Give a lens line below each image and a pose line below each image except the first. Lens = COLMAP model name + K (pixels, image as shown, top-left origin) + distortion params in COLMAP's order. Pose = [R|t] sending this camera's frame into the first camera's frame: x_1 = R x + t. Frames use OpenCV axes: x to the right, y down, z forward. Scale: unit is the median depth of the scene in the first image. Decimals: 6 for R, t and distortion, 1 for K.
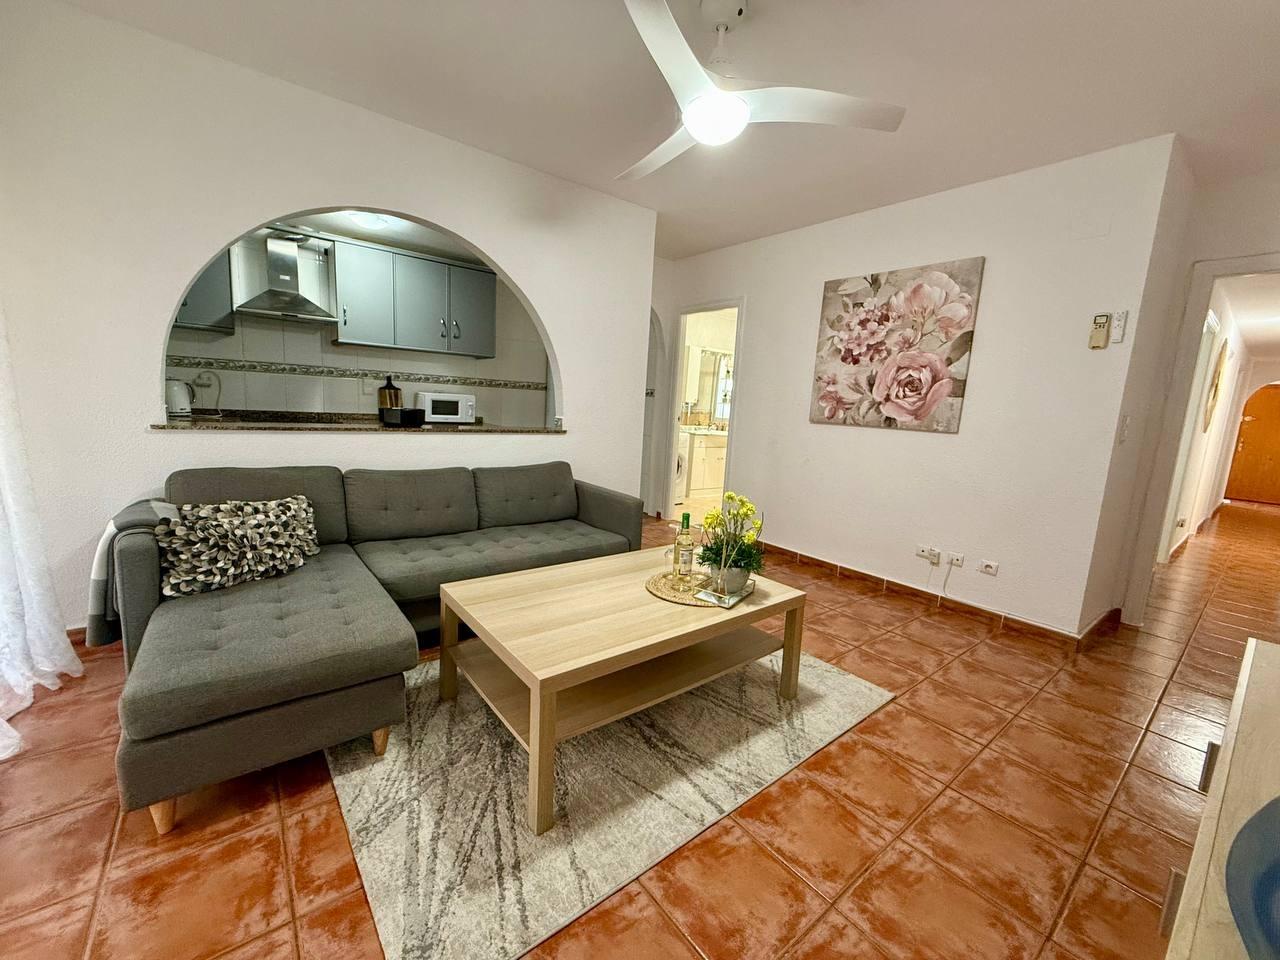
lens RADIAL K [[510.8, 0, 637.3], [0, 510.8, 481.2], [0, 0, 1]] dist [-0.000201, 0.000193]
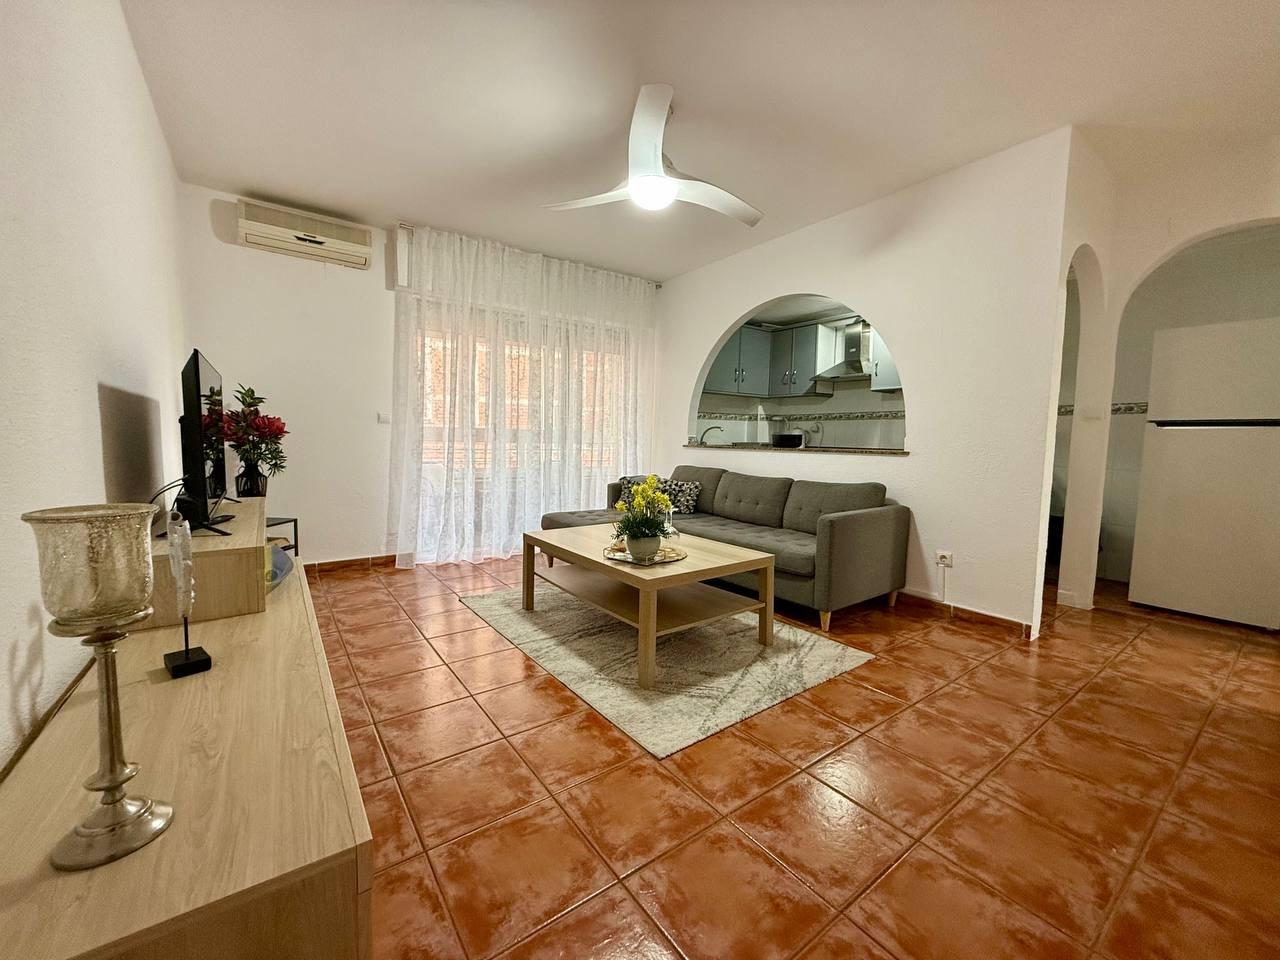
lens RADIAL K [[510.8, 0, 637.3], [0, 510.8, 481.2], [0, 0, 1]] dist [-0.000201, 0.000193]
pose [[-0.036049, 0.024500, -0.999050, 0.803269], [-0.167314, 0.985441, 0.030203, 0.003388], [0.985244, 0.168244, -0.031425, 0.598985]]
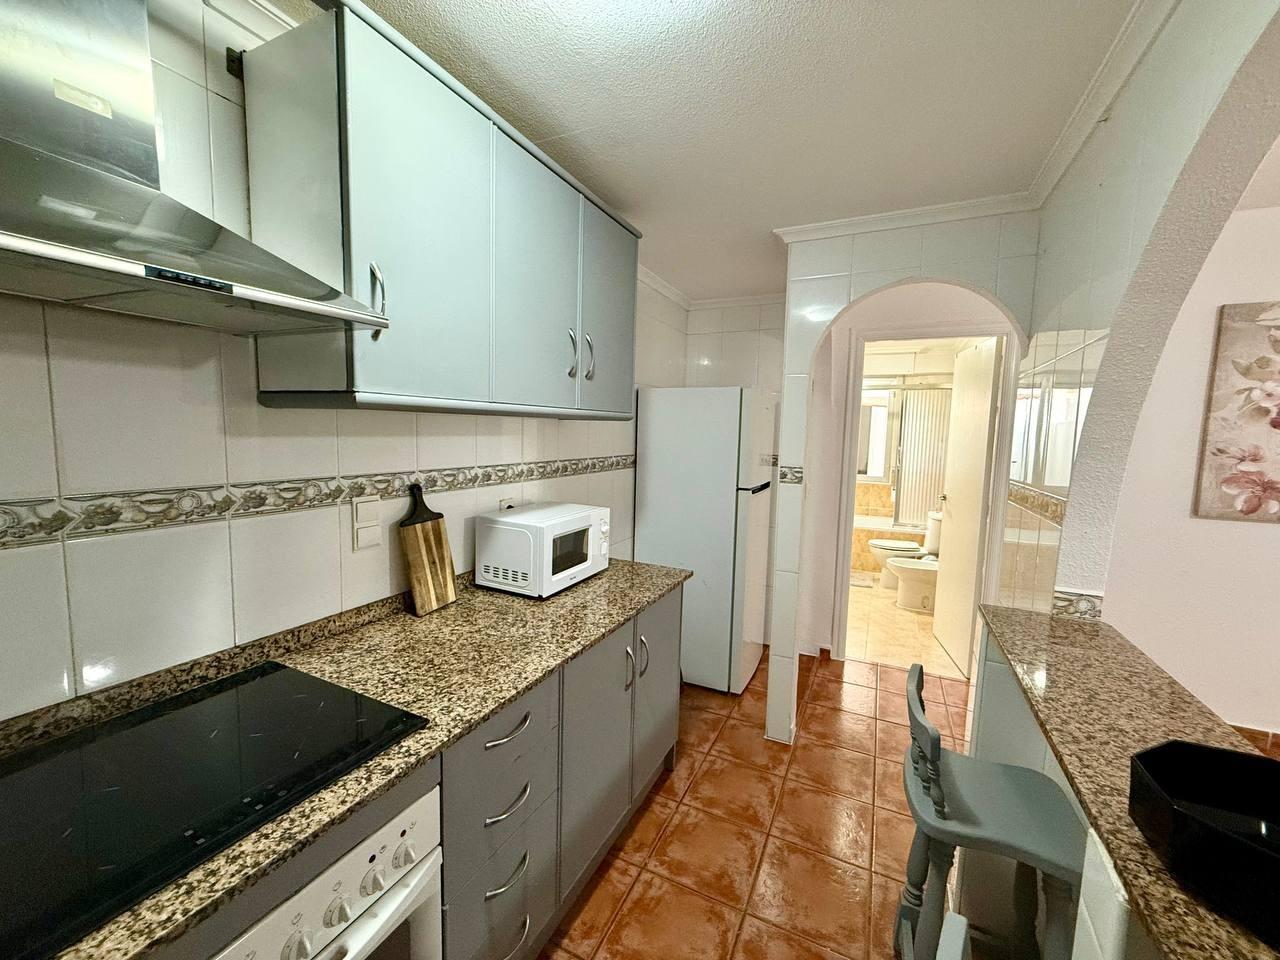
lens RADIAL K [[510.8, 0, 637.3], [0, 510.8, 481.2], [0, 0, 1]] dist [-0.000201, 0.000193]
pose [[0.896940, -0.077946, 0.435227, -0.669487], [0.093515, 0.995513, -0.014432, -0.250762], [-0.432149, 0.053645, 0.900205, 0.826529]]
